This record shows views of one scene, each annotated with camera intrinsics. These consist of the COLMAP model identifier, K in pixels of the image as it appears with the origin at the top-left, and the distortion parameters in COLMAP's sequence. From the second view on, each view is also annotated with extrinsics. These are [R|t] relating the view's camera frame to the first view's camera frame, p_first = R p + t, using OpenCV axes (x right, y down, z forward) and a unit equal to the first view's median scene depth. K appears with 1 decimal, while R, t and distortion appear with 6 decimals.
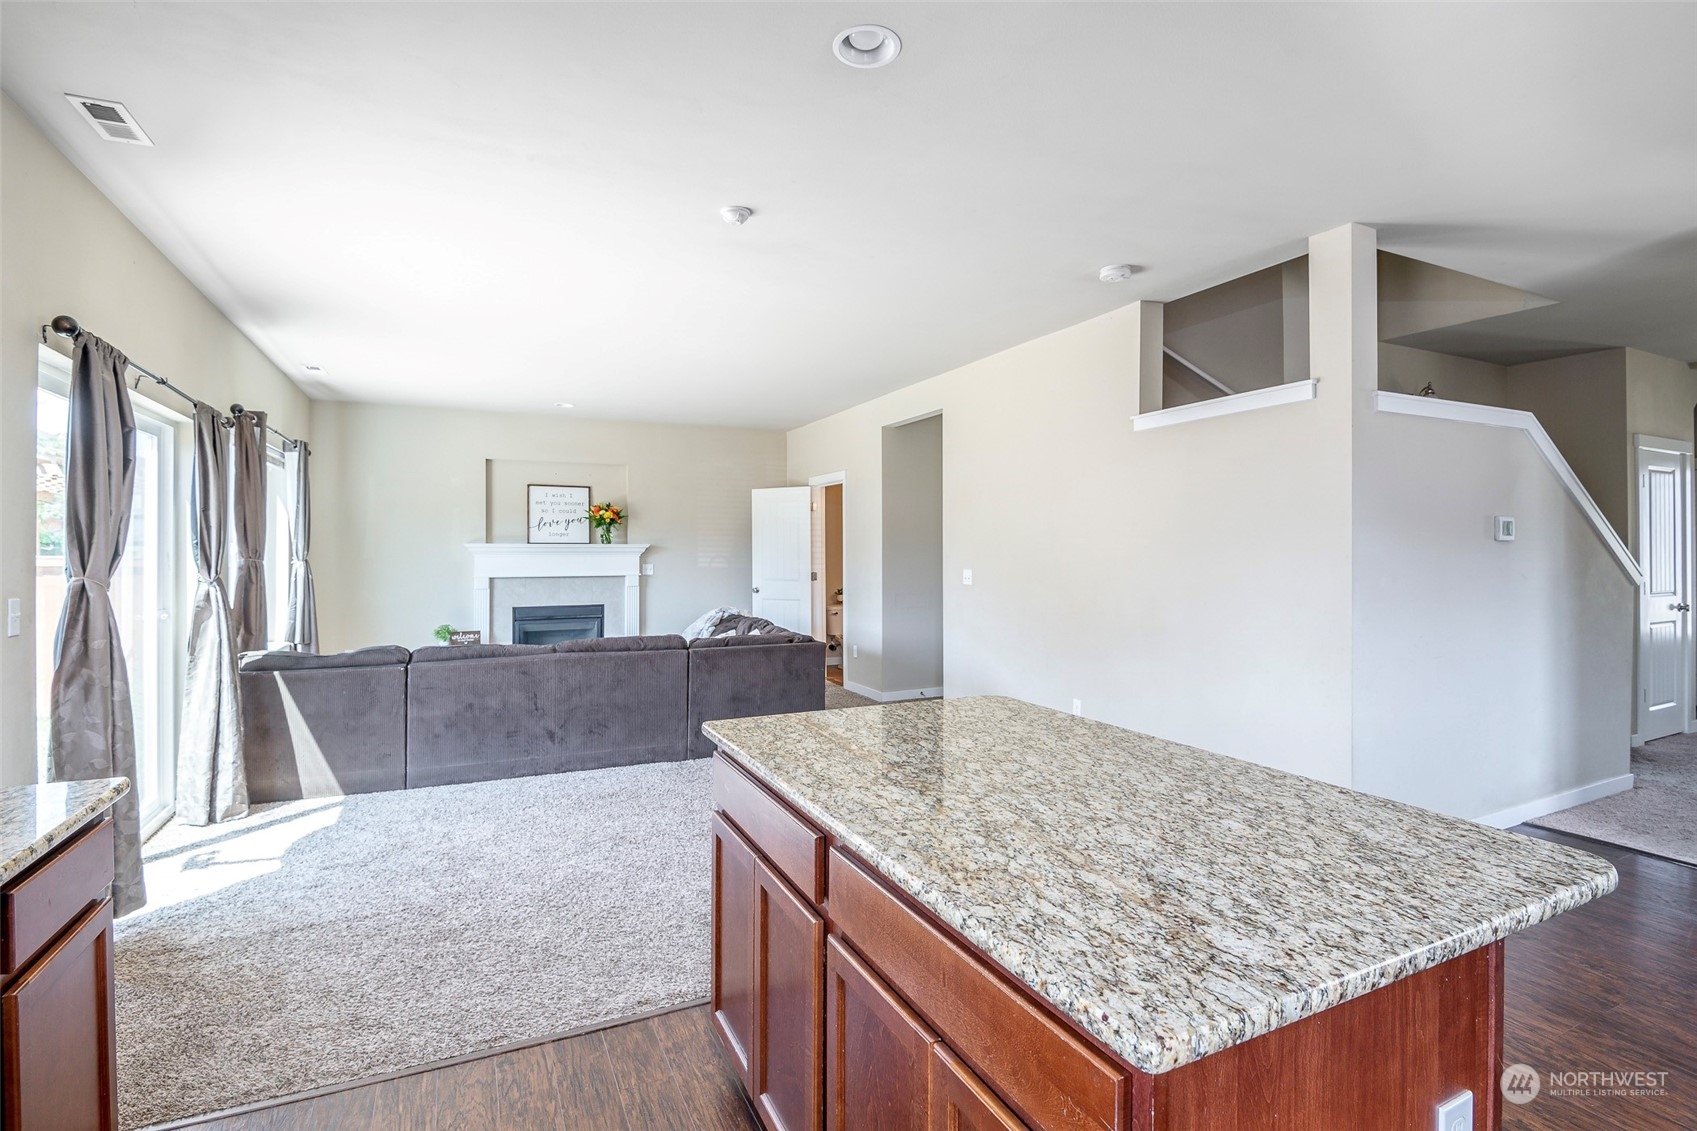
lens RADIAL K [[845.9, 0, 883.1], [0, 845.9, 543.2], [0, 0, 1]] dist [-0.024645, -0.000471]
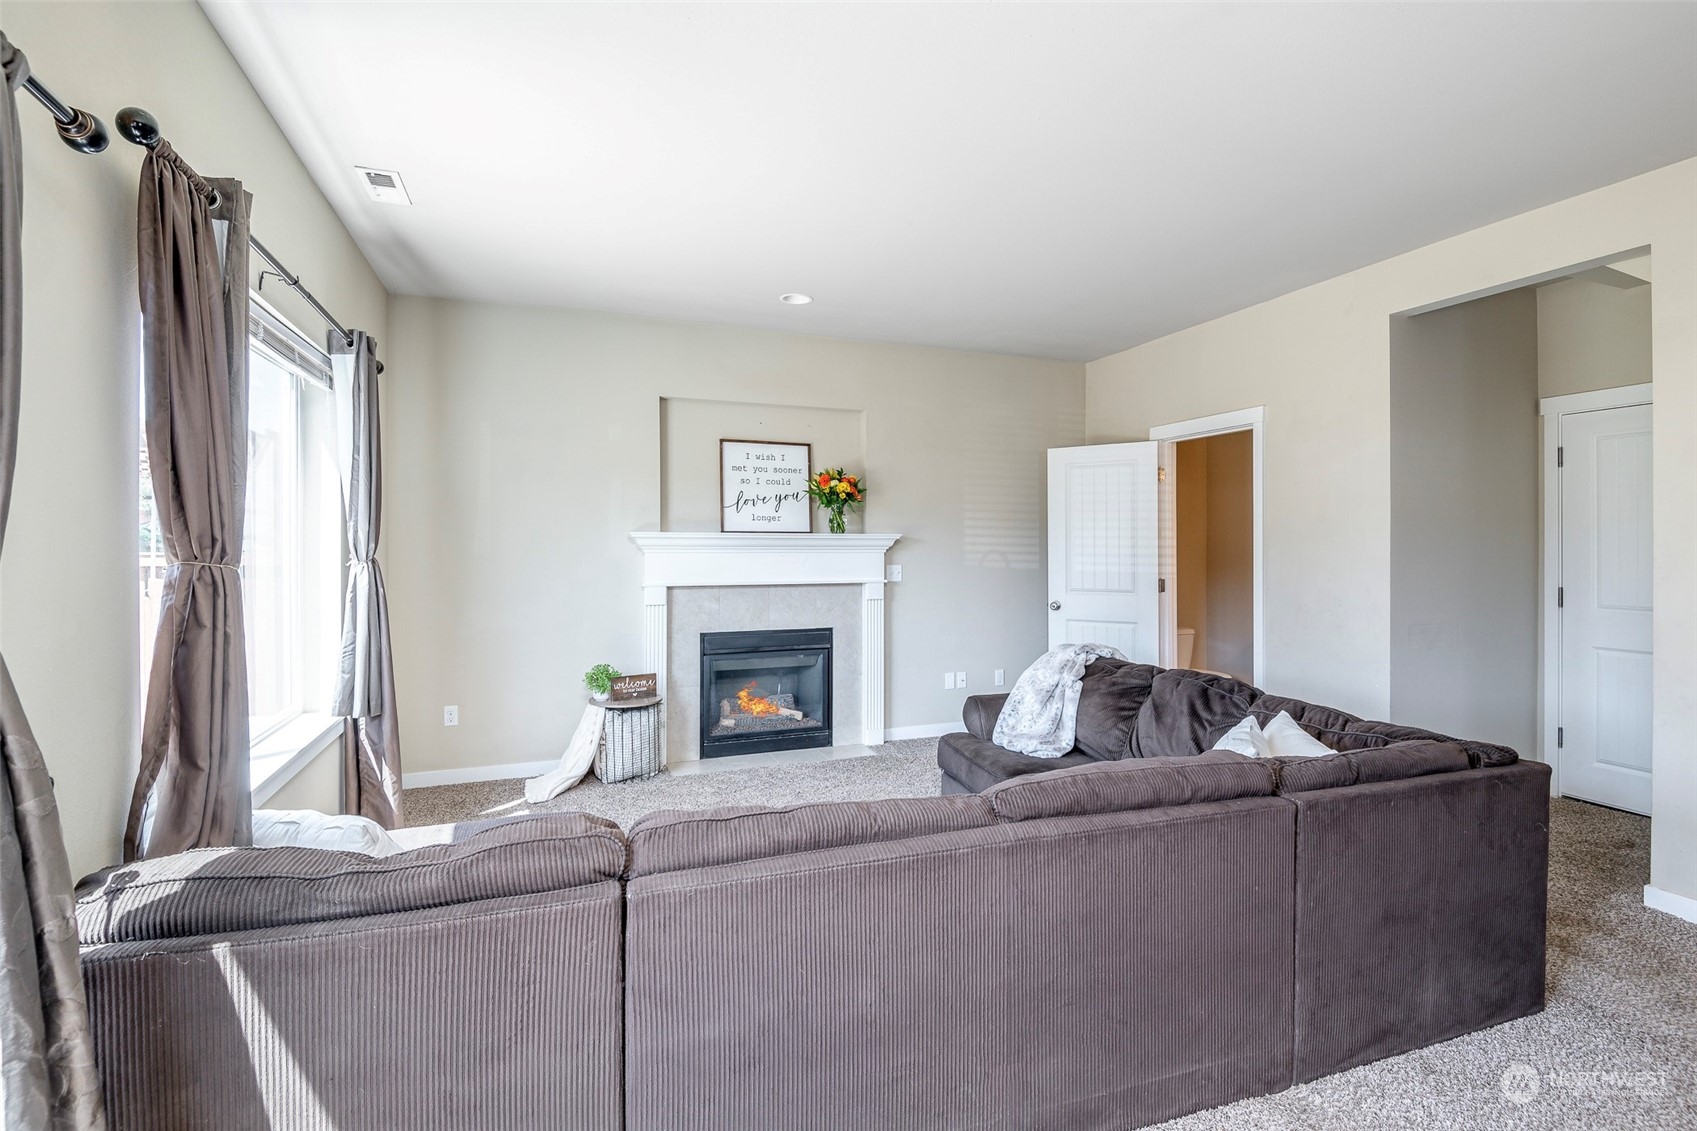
lens RADIAL K [[801.9, 0, 846.6], [0, 801.9, 548.6], [0, 0, 1]] dist [0.018982, -0.019544]
pose [[0.994056, 0.001159, -0.108862, -0.332664], [0.000172, 0.999925, 0.012218, 0.006634], [0.108868, -0.012164, 0.993982, 0.519950]]
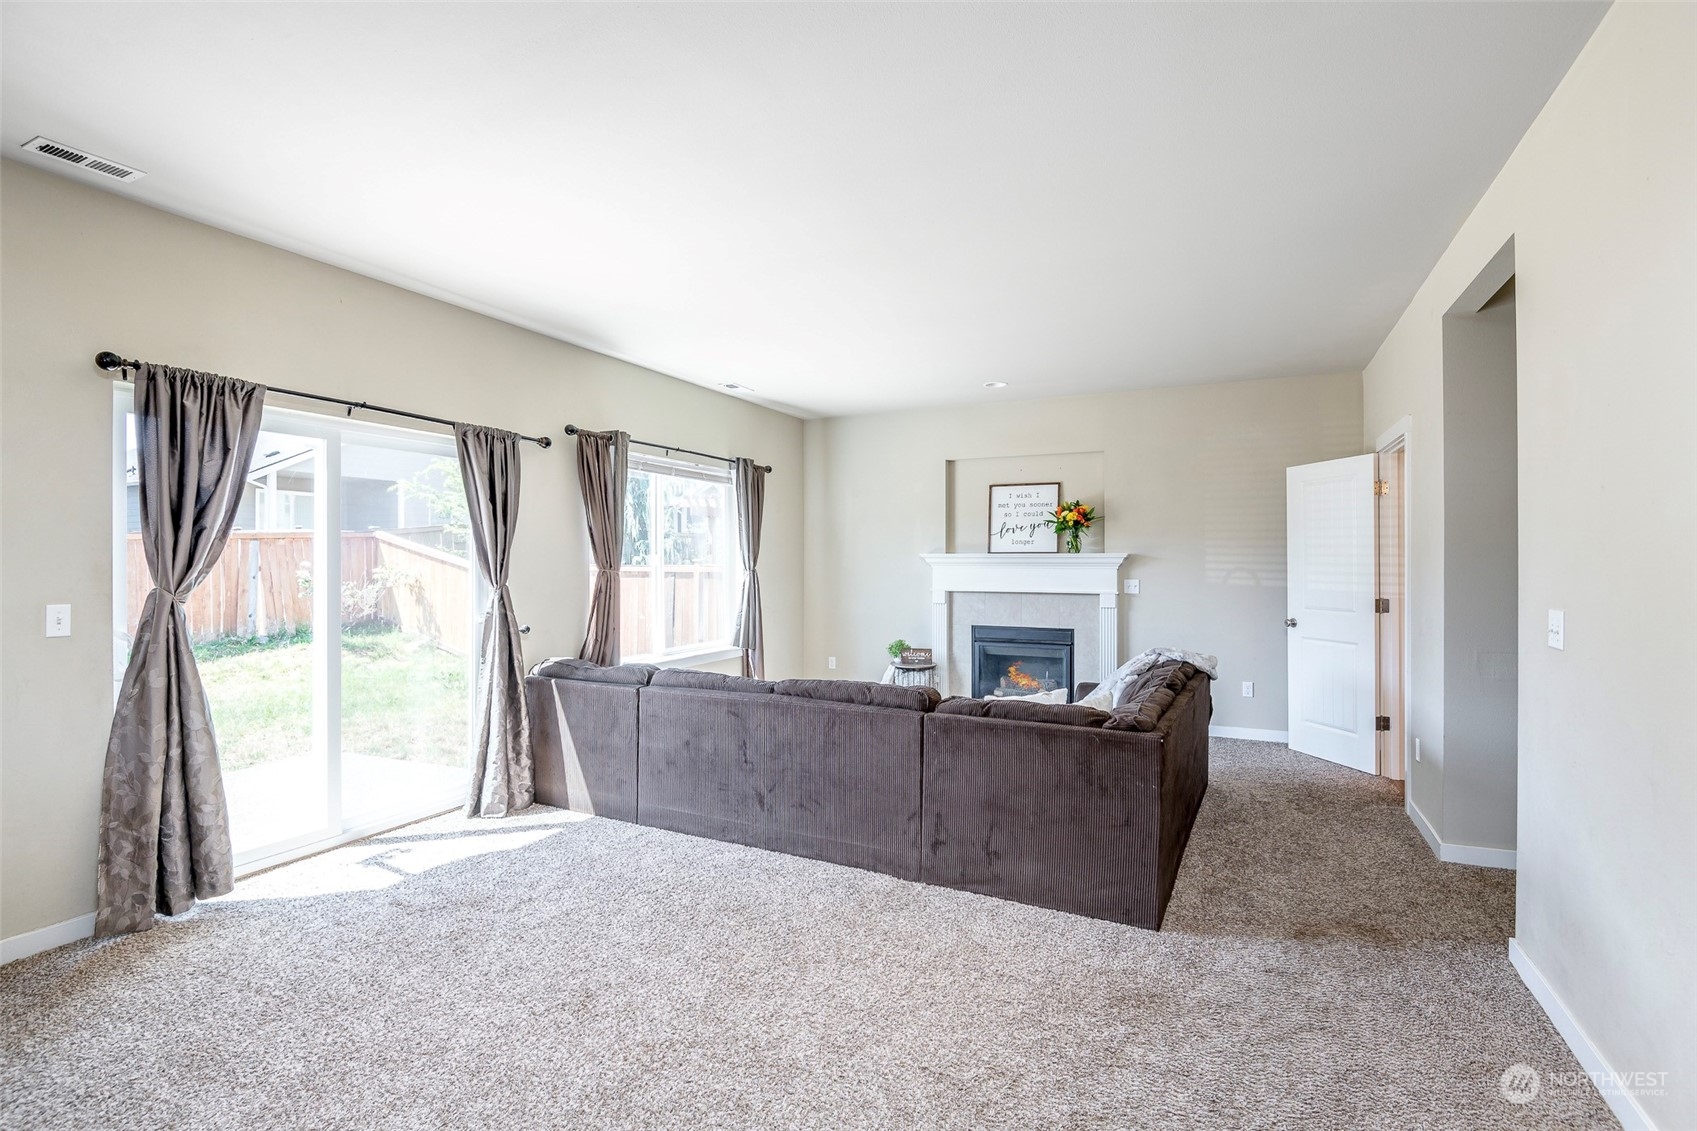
lens RADIAL K [[801.9, 0, 846.6], [0, 801.9, 548.6], [0, 0, 1]] dist [0.018982, -0.019544]
pose [[0.593196, -0.011710, -0.804973, 0.199596], [0.006121, 0.999931, -0.010036, 0.003957], [0.805035, 0.001026, 0.593227, 0.493802]]
